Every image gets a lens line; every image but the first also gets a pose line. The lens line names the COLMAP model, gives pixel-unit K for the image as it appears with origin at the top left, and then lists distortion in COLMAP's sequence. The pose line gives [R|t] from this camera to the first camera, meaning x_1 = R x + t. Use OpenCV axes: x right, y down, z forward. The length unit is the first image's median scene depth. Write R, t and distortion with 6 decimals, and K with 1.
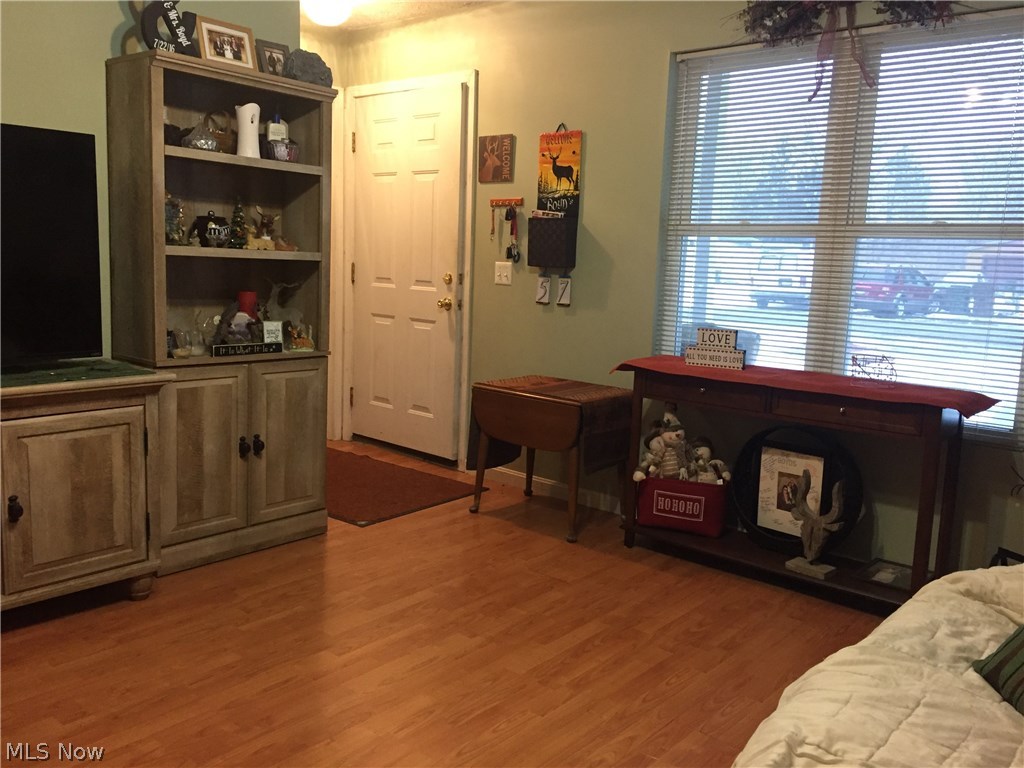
lens RADIAL K [[871.1, 0, 514.0], [0, 871.1, 380.8], [0, 0, 1]] dist [0.061530, 0.000382]
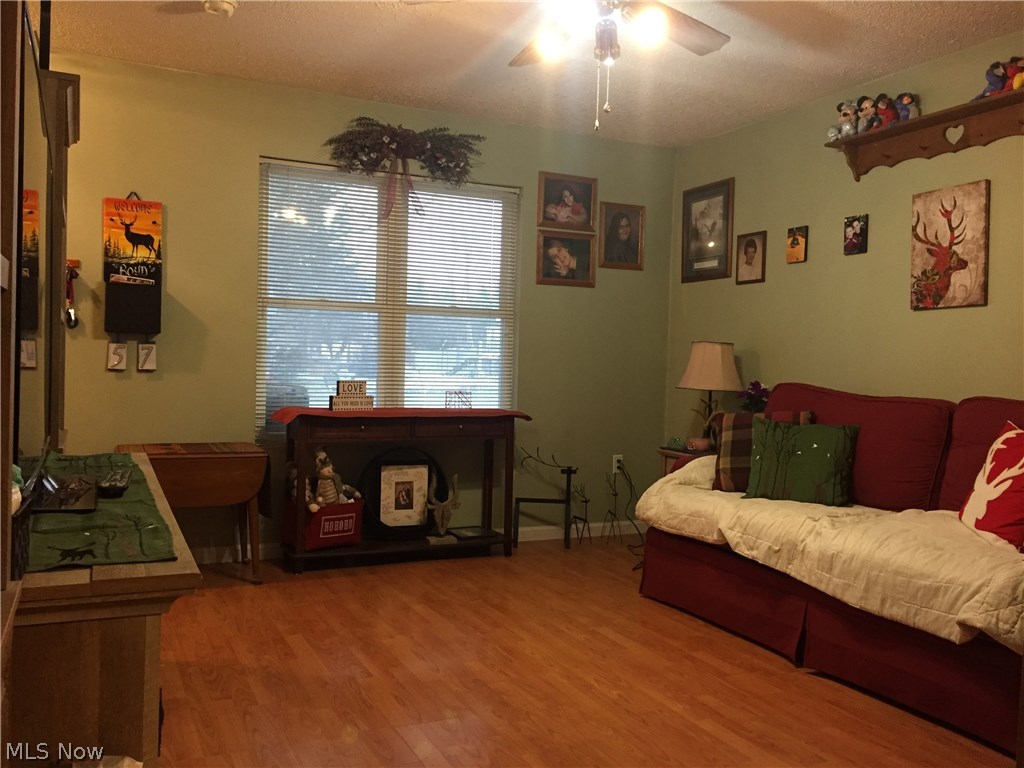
lens RADIAL K [[871.1, 0, 514.1], [0, 871.1, 383.7], [0, 0, 1]] dist [0.061530, 0.000382]
pose [[0.414560, -0.051864, 0.908543, -0.767010], [0.119715, 0.992806, 0.002049, -0.026475], [-0.902113, 0.107916, 0.417787, 0.223842]]
